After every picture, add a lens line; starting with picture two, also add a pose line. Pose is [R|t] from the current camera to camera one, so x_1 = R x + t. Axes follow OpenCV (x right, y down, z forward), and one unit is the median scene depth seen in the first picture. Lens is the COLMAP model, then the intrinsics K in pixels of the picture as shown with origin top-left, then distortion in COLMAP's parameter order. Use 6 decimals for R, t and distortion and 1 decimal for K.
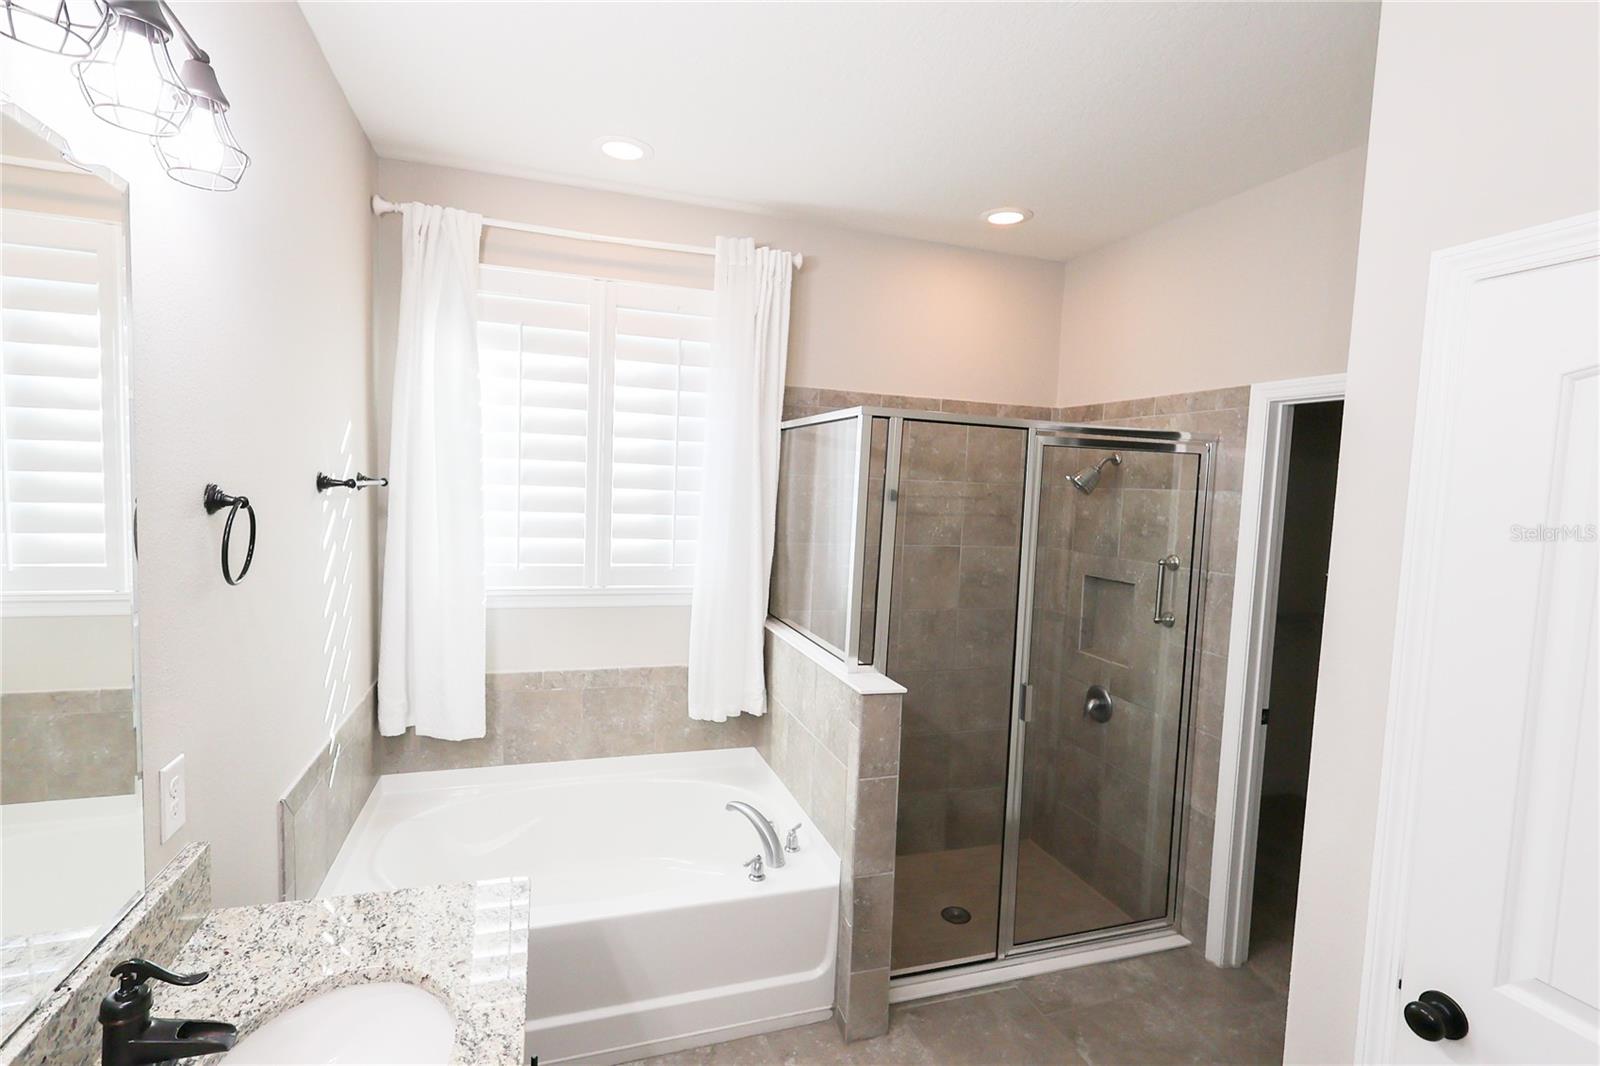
lens RADIAL K [[761.9, 0, 796.8], [0, 761.9, 538.5], [0, 0, 1]] dist [-0.004083, -0.000123]
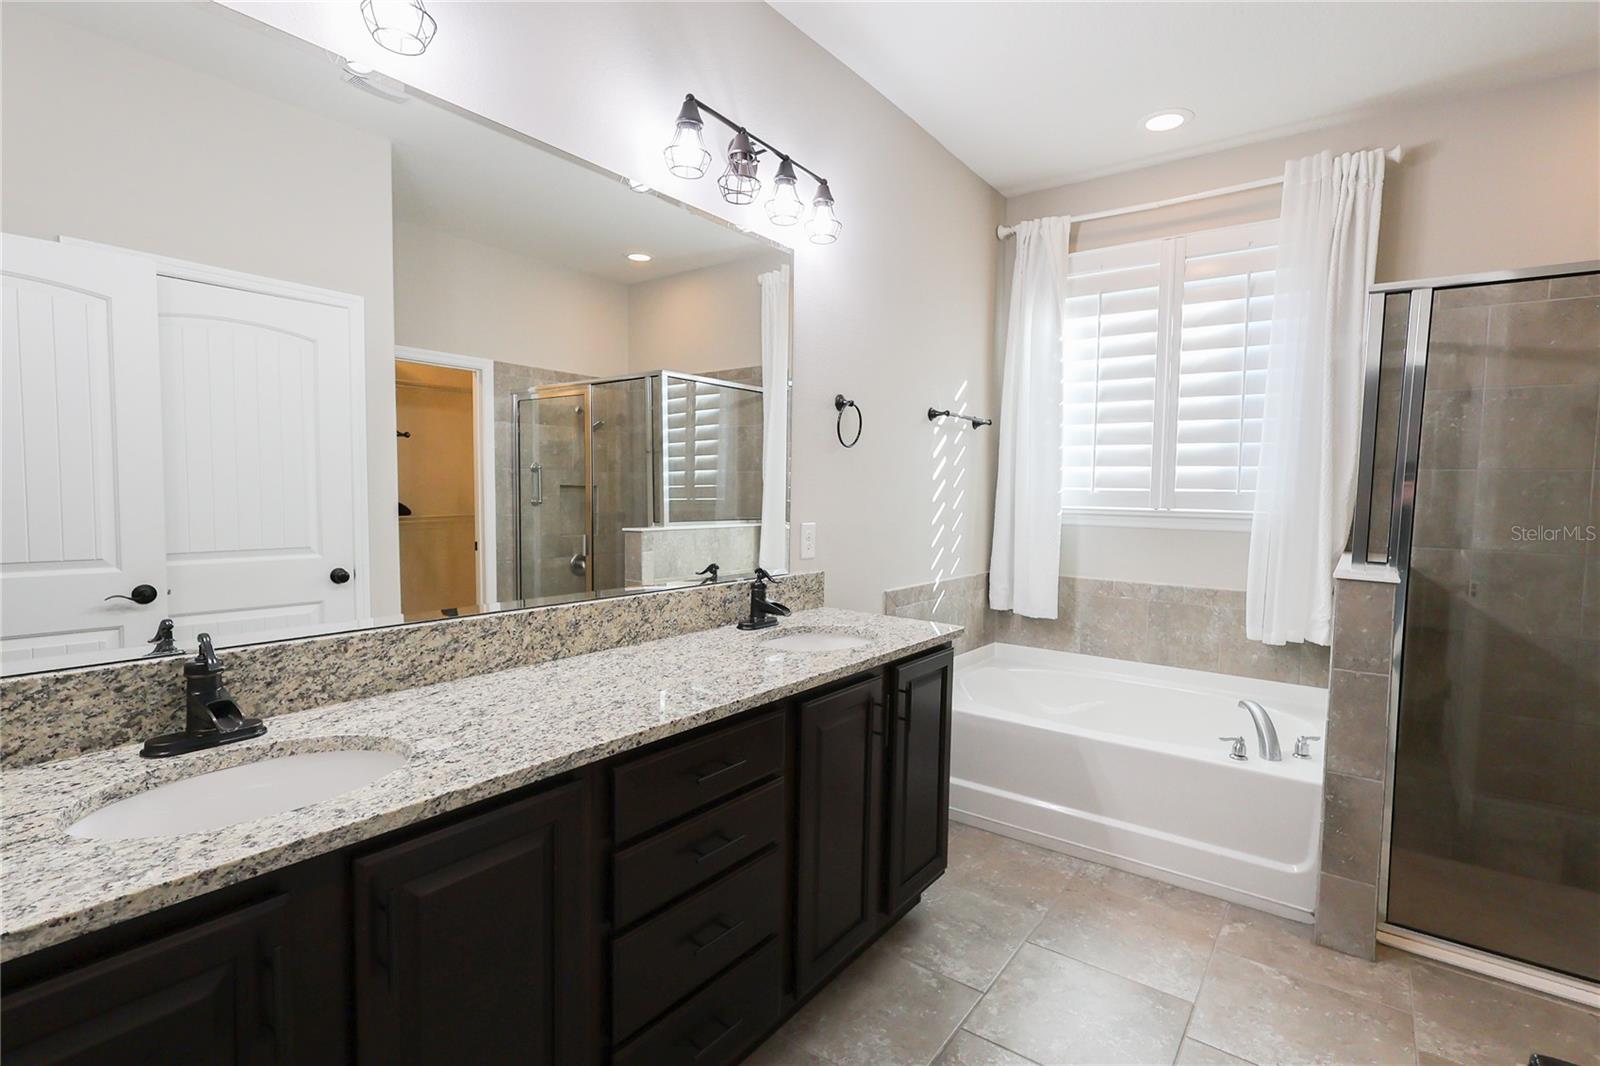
lens RADIAL K [[761.9, 0, 797.8], [0, 761.9, 537.3], [0, 0, 1]] dist [-0.004083, -0.000123]
pose [[0.572606, 0.021059, -0.819560, 0.383101], [-0.053329, 0.998510, -0.011603, 0.157943], [0.818094, 0.050350, 0.572876, -0.095103]]
